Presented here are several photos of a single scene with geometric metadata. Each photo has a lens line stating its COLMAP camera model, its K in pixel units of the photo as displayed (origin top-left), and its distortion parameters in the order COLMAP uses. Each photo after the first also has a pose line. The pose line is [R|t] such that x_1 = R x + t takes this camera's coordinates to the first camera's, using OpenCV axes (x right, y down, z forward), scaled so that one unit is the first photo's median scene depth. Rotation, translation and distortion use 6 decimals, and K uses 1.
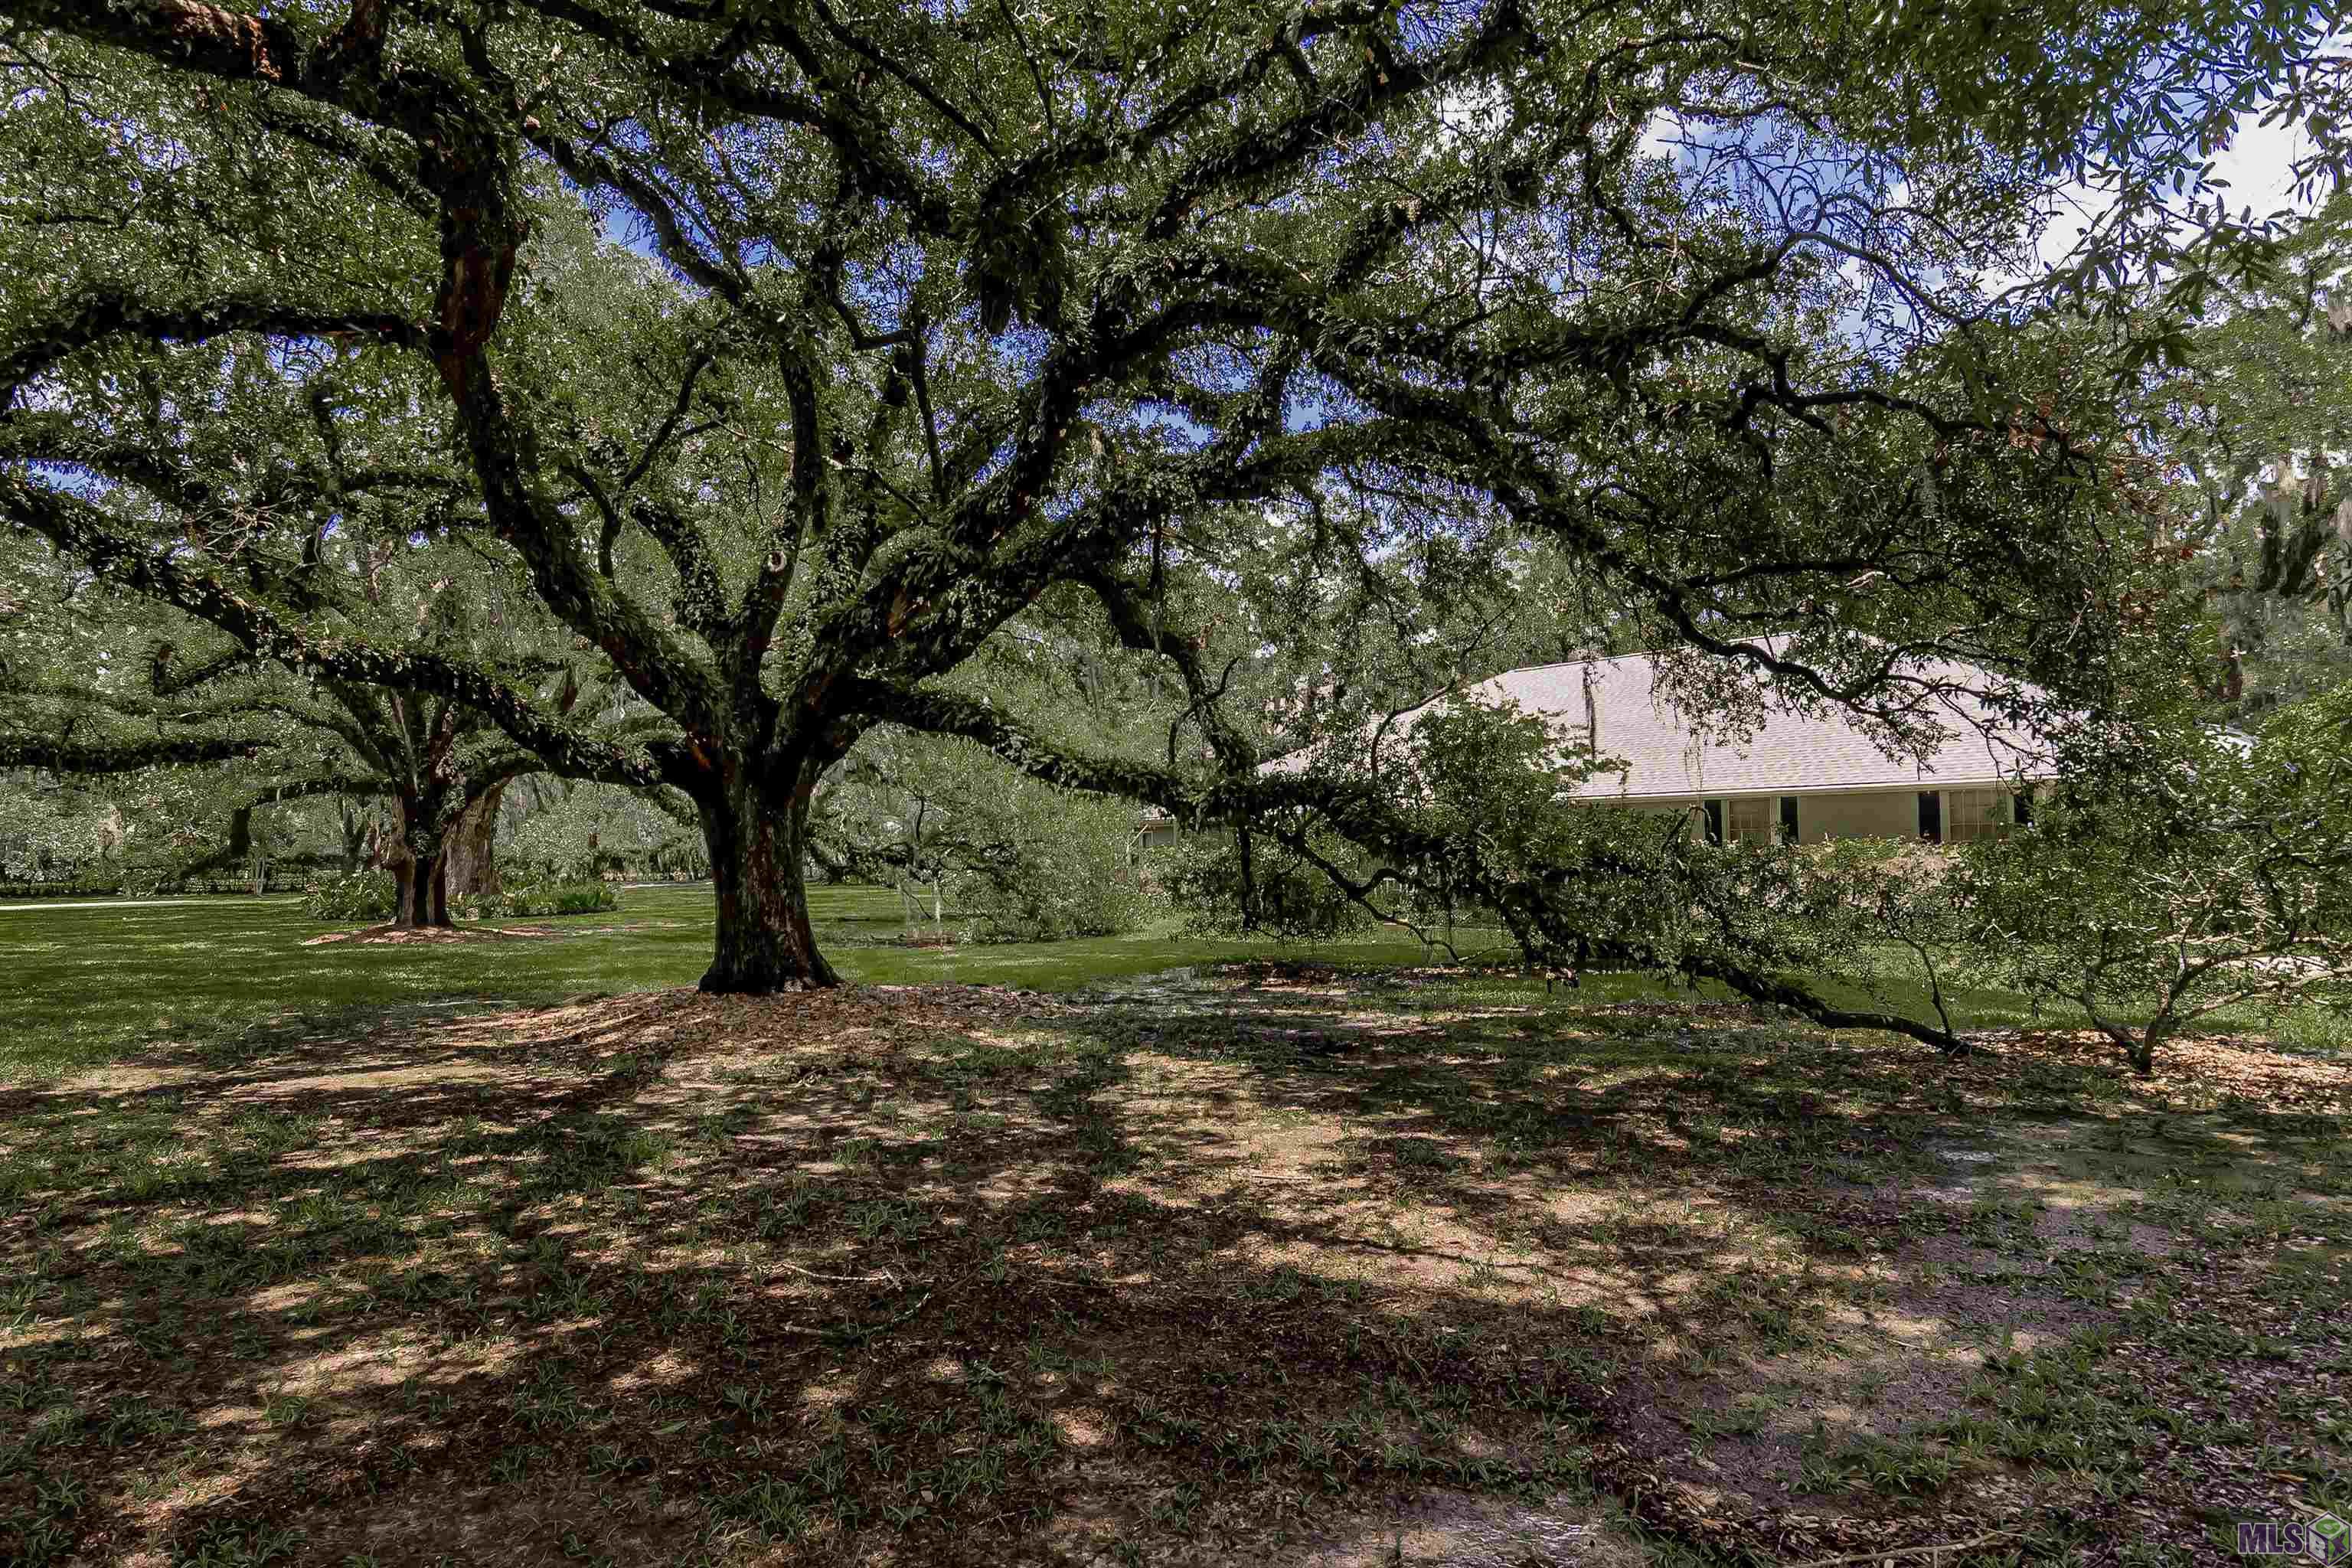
lens RADIAL K [[1519.4, 0, 1175.9], [0, 1519.4, 840.8], [0, 0, 1]] dist [-0.008229, 0.002154]
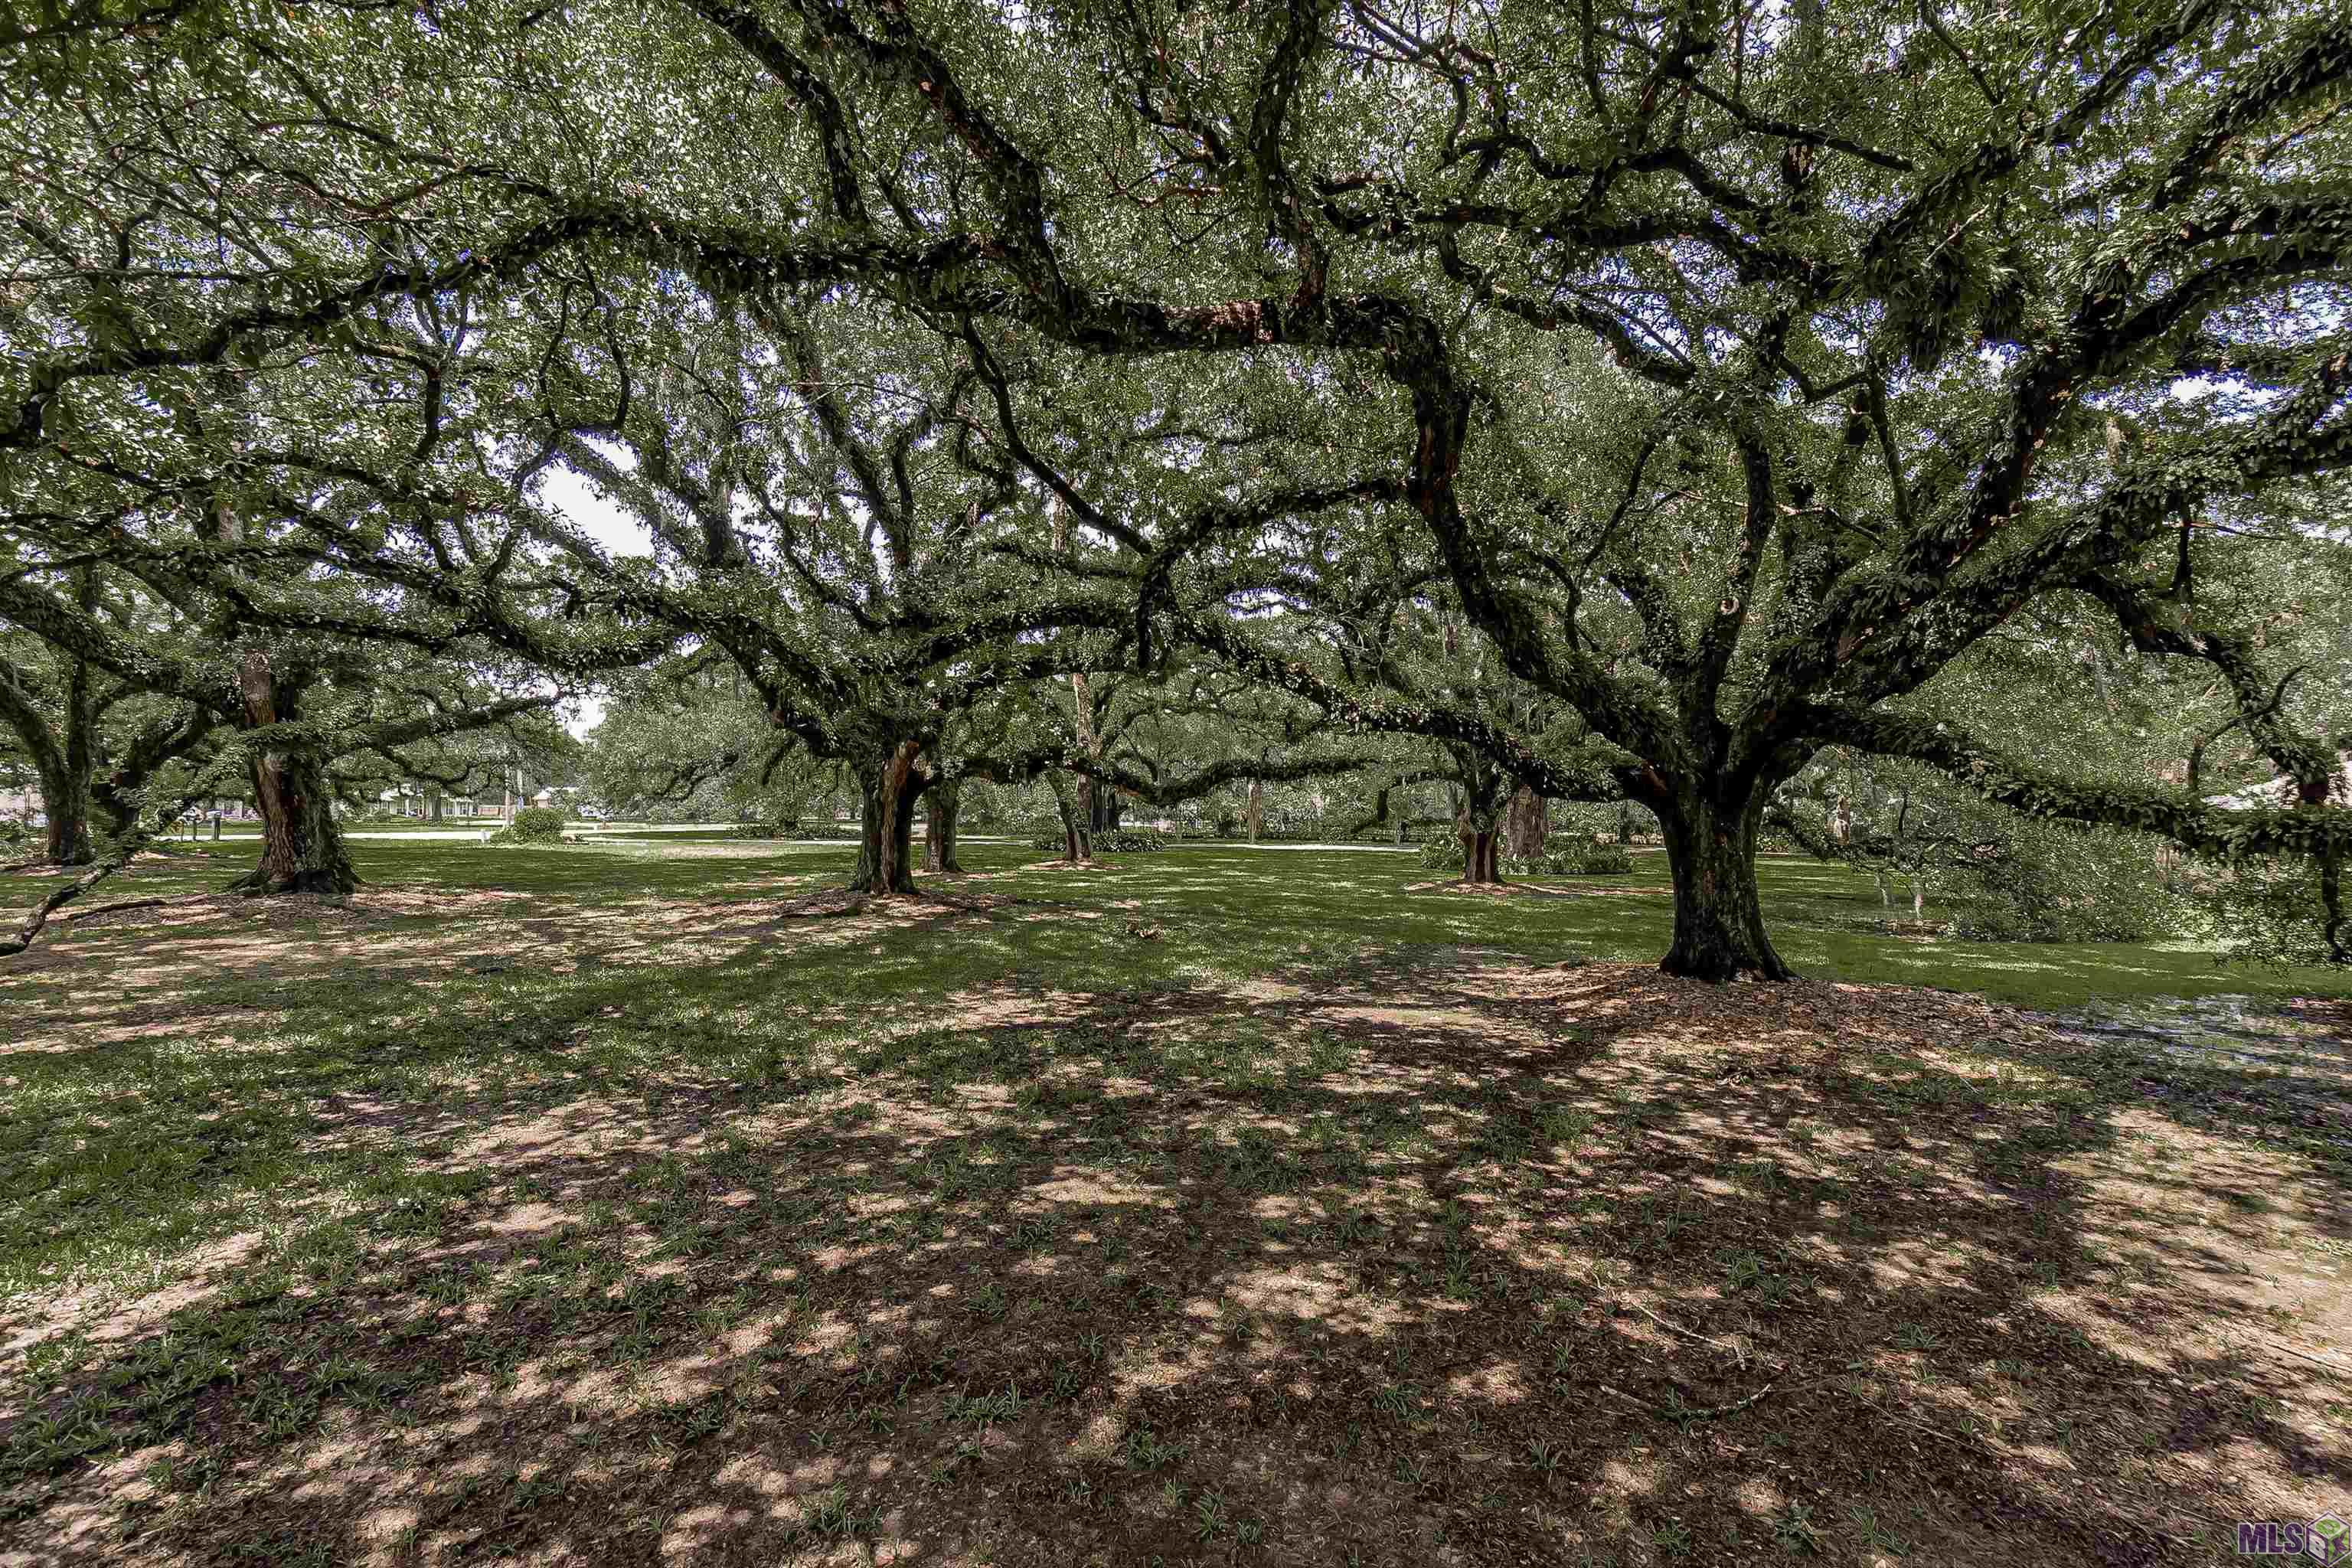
lens RADIAL K [[1108.3, 0, 1171.7], [0, 1108.3, 792.3], [0, 0, 1]] dist [-0.004319, 0.002288]
pose [[0.697026, 0.015614, -0.716876, 0.048046], [-0.004048, 0.999833, 0.017840, -0.063701], [0.717035, -0.009533, 0.696972, 0.133355]]
